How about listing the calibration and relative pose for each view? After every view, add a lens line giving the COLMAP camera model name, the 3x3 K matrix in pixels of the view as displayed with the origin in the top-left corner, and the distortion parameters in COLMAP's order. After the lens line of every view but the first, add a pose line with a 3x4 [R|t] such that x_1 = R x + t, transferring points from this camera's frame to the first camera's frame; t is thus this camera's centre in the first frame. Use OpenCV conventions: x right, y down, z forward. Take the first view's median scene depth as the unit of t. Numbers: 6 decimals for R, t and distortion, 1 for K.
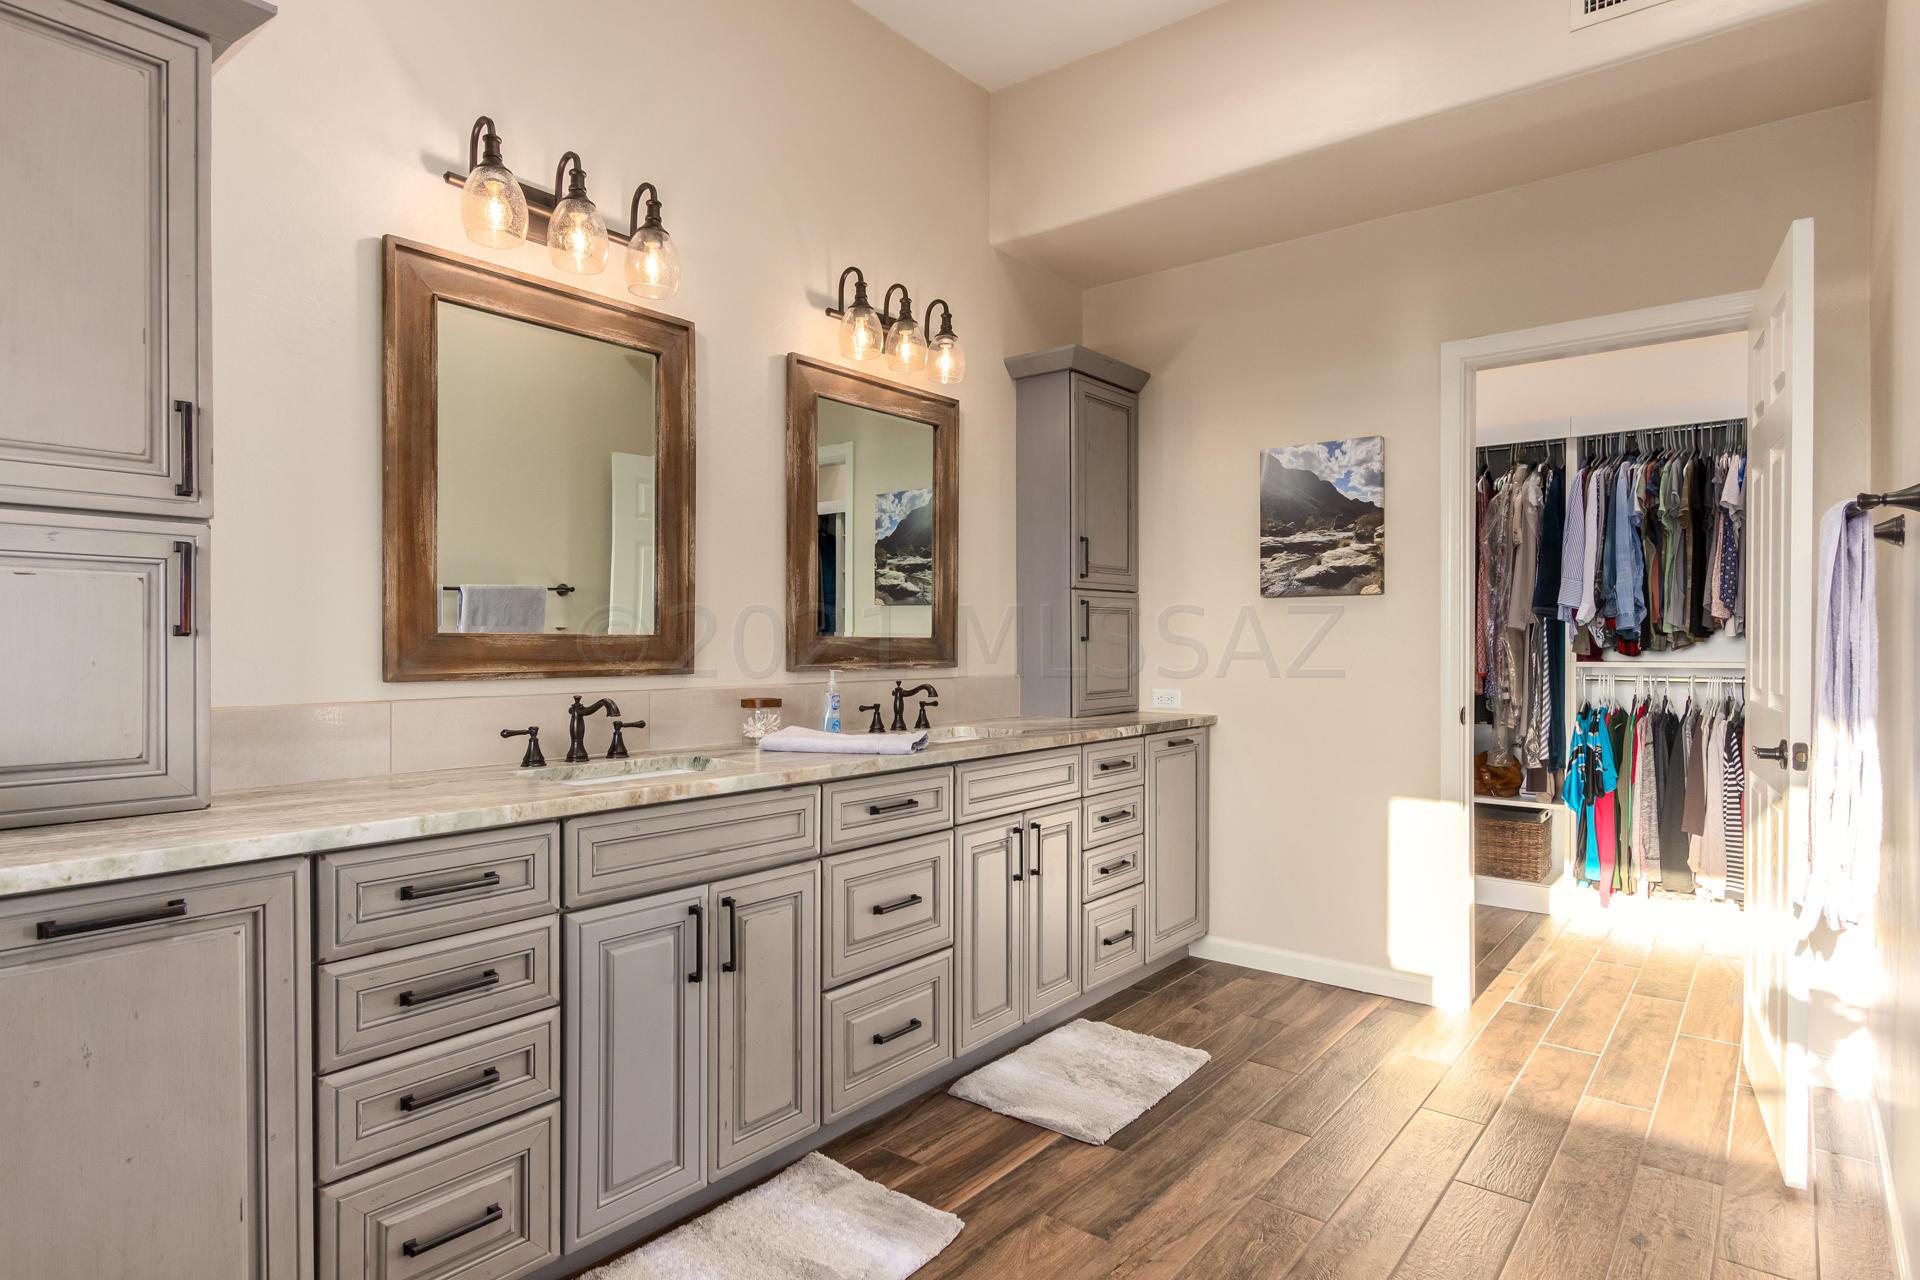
lens RADIAL K [[1030.2, 0, 961.2], [0, 1030.2, 639.3], [0, 0, 1]] dist [0.007377, 0.002923]
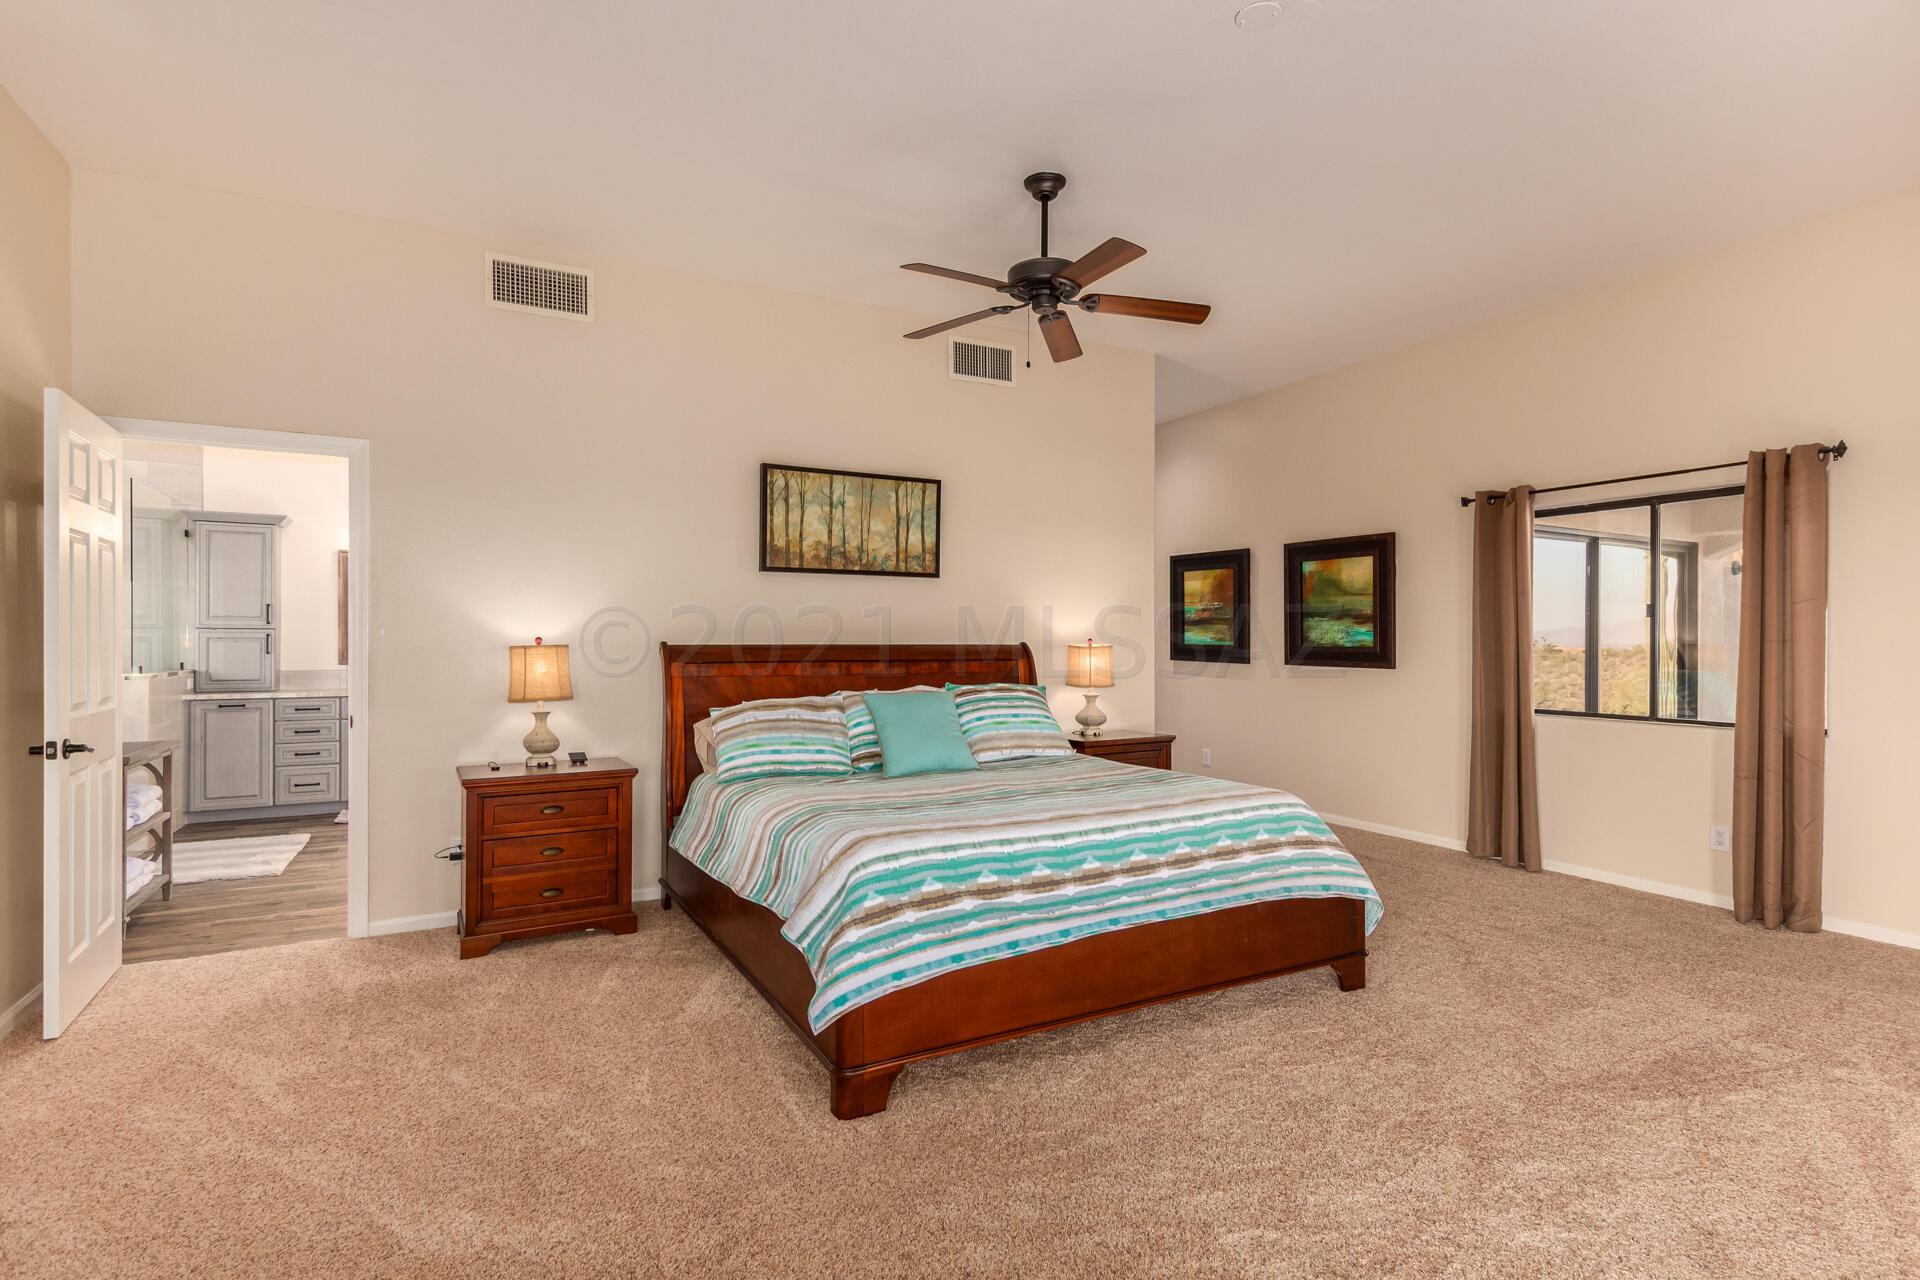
lens RADIAL K [[882.8, 0, 955.8], [0, 882.8, 643.7], [0, 0, 1]] dist [-0.000975, -0.000542]
pose [[0.935074, -0.000024, -0.354452, 3.649858], [0.001178, 0.999995, 0.003039, -0.059833], [0.354450, -0.003259, 0.935069, -1.663993]]
